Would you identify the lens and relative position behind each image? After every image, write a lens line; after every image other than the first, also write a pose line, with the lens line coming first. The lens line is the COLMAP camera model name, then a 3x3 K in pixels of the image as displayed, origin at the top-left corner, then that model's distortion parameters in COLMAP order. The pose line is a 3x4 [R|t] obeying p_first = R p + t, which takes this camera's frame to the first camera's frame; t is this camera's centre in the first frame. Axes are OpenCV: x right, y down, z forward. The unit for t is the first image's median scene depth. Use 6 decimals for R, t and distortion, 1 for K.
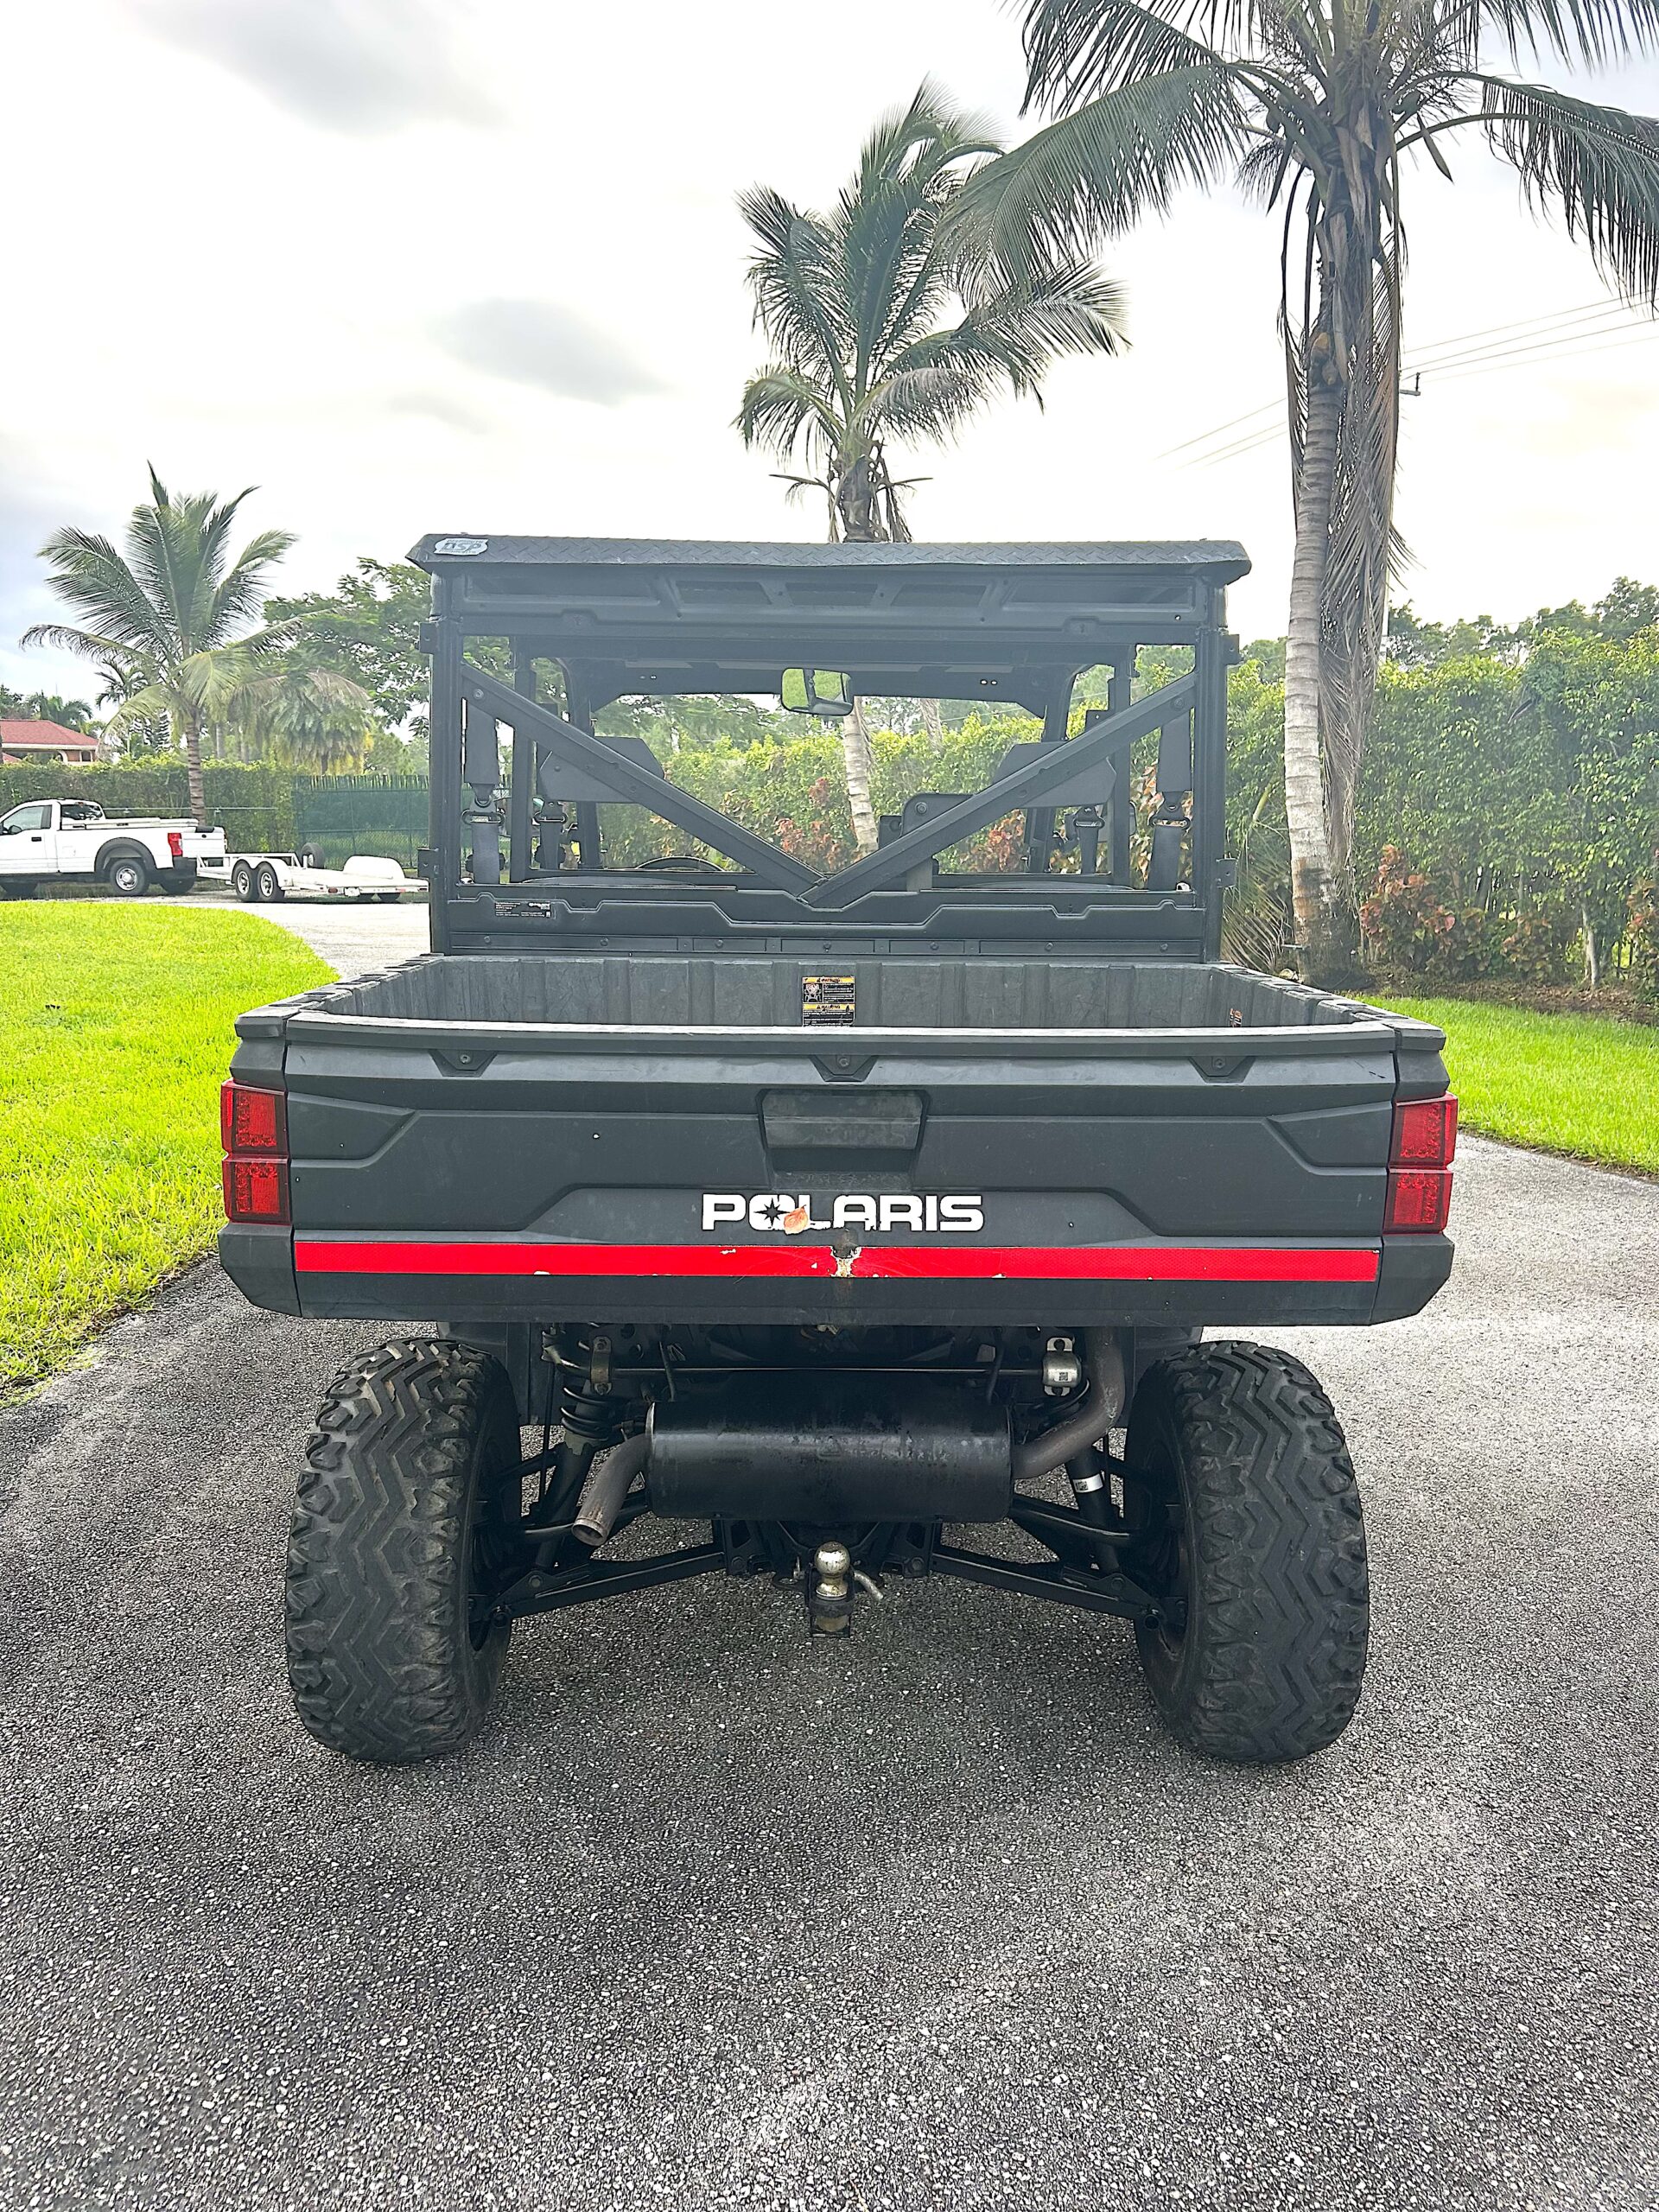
lens RADIAL K [[1662.1, 0, 830.6], [0, 1662.1, 1097.9], [0, 0, 1]] dist [0.052926, -0.055954]
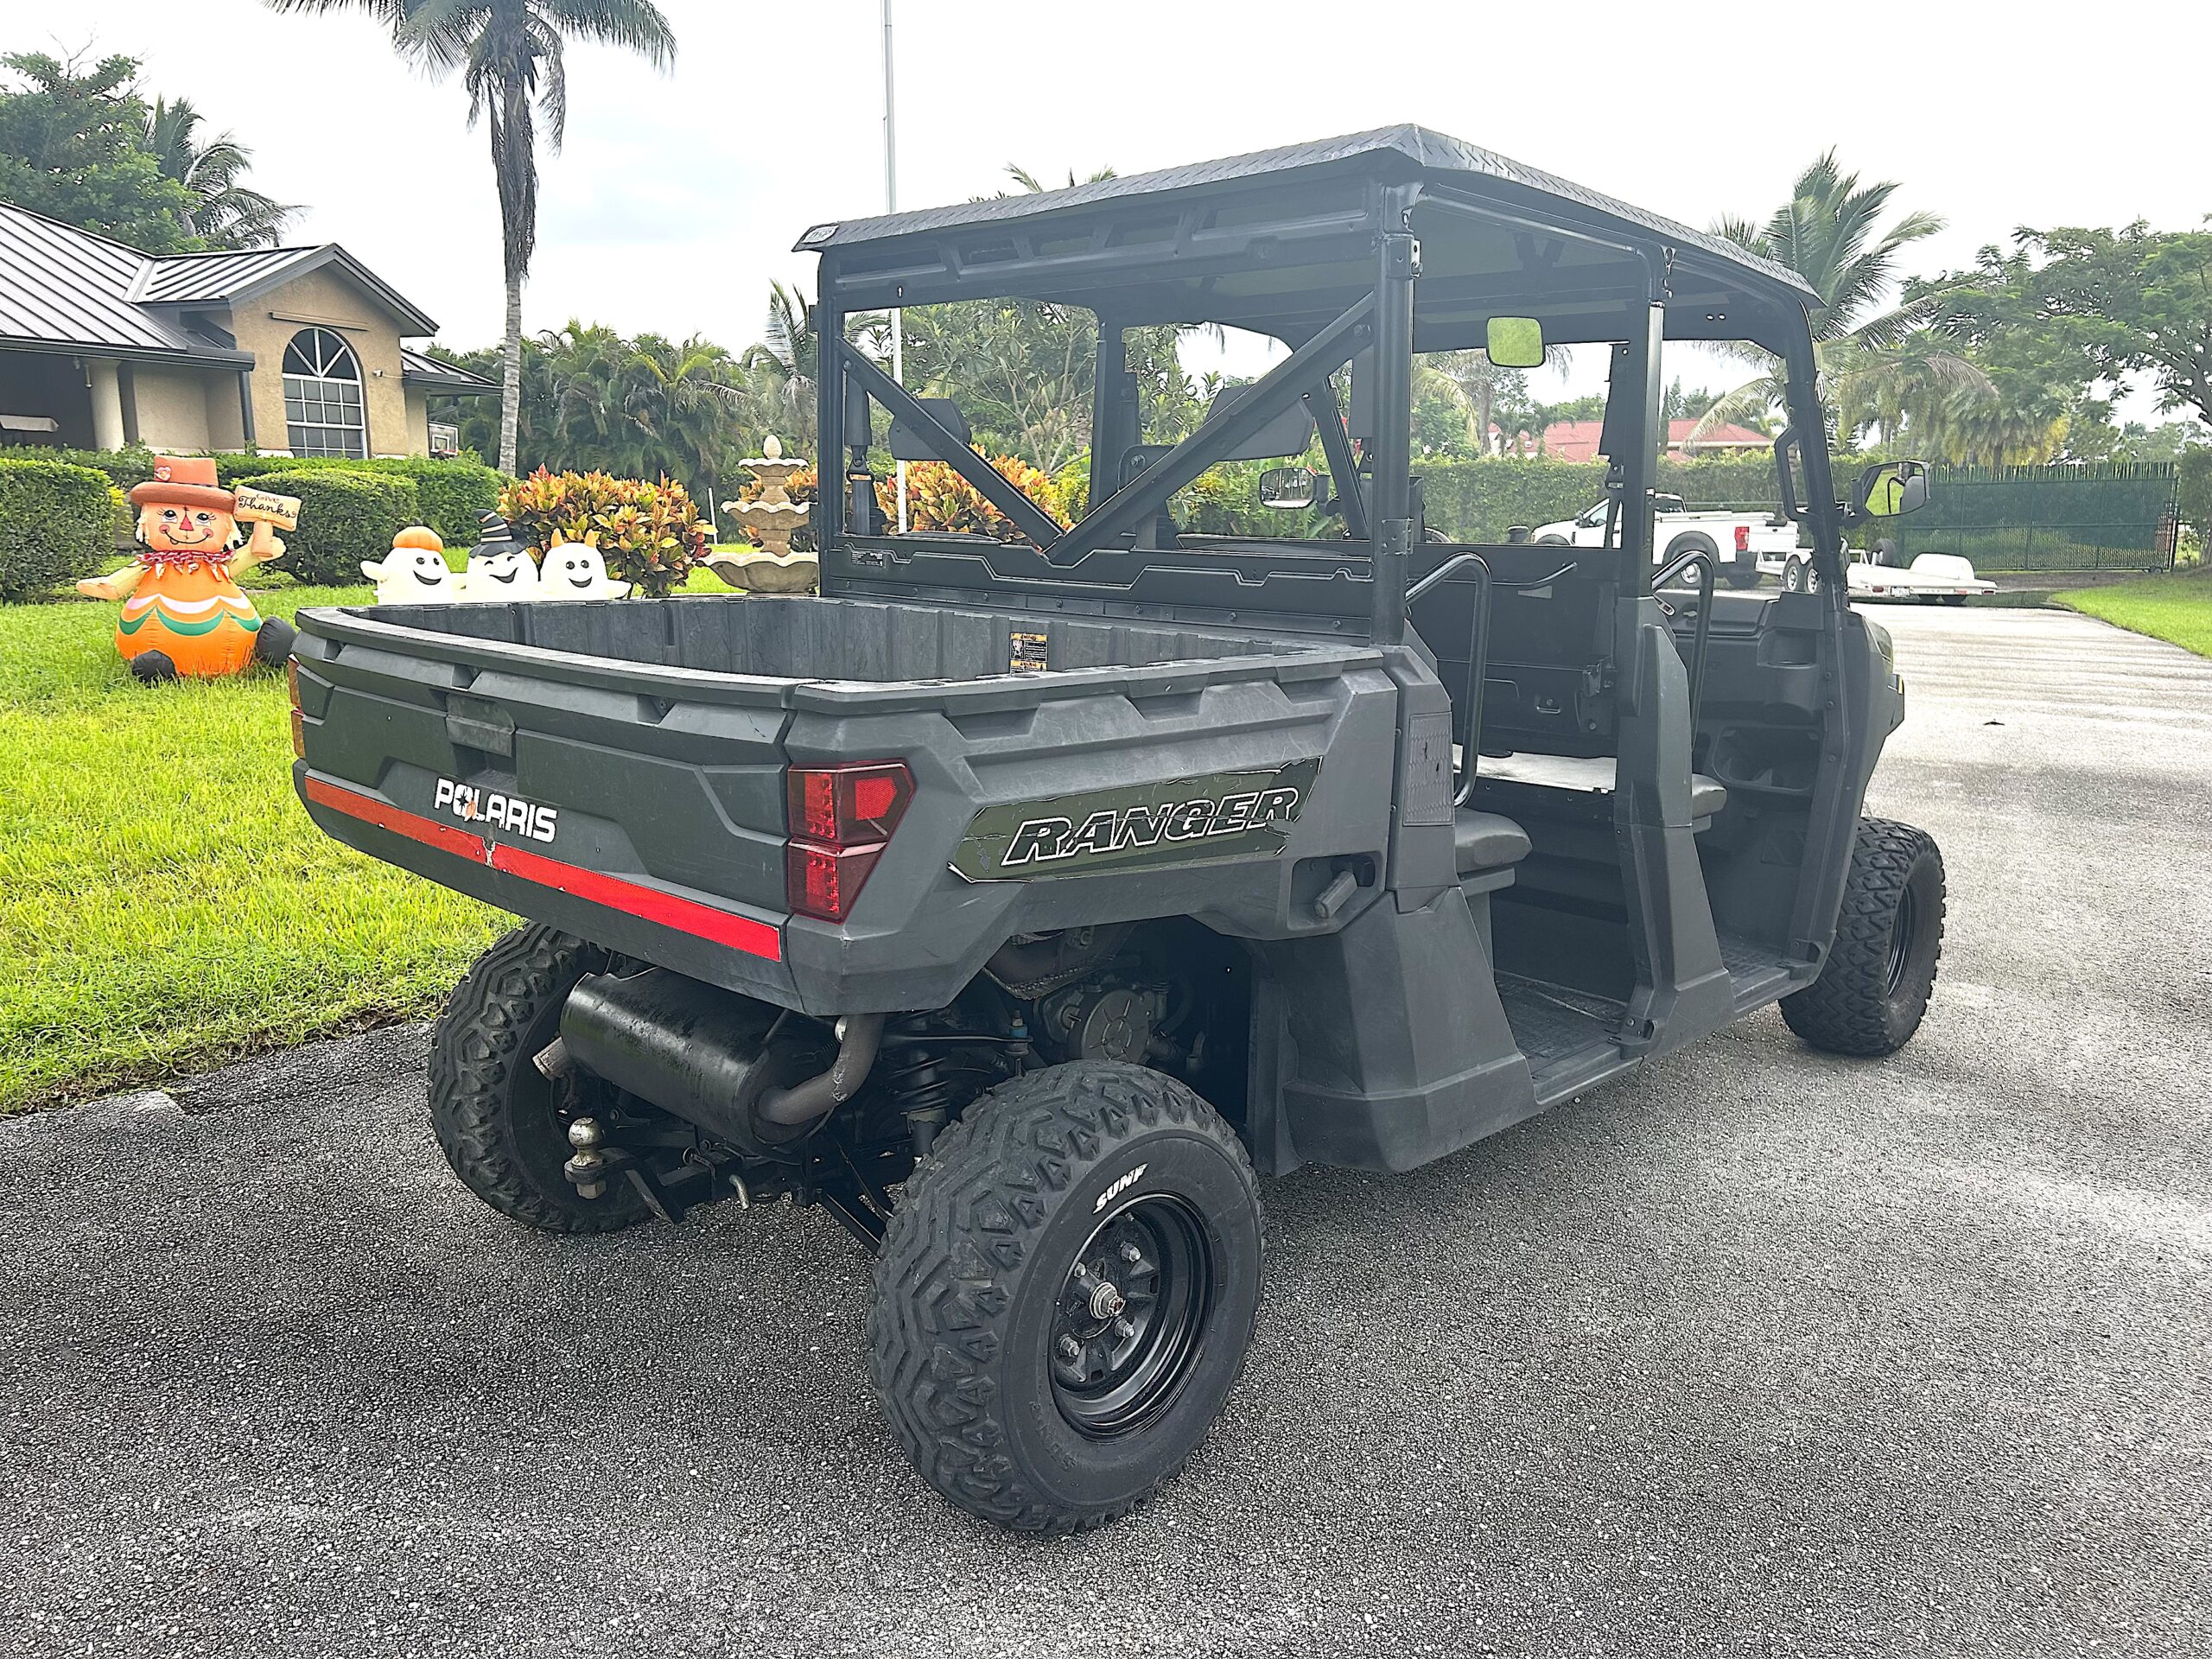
lens RADIAL K [[1672.1, 0, 1128.8], [0, 1672.1, 824.5], [0, 0, 1]] dist [0.061821, -0.081151]
pose [[0.705185, 0.137031, -0.695656, 0.166637], [-0.126430, 0.989724, 0.066795, -0.007676], [0.697660, 0.040849, 0.715263, 0.073942]]
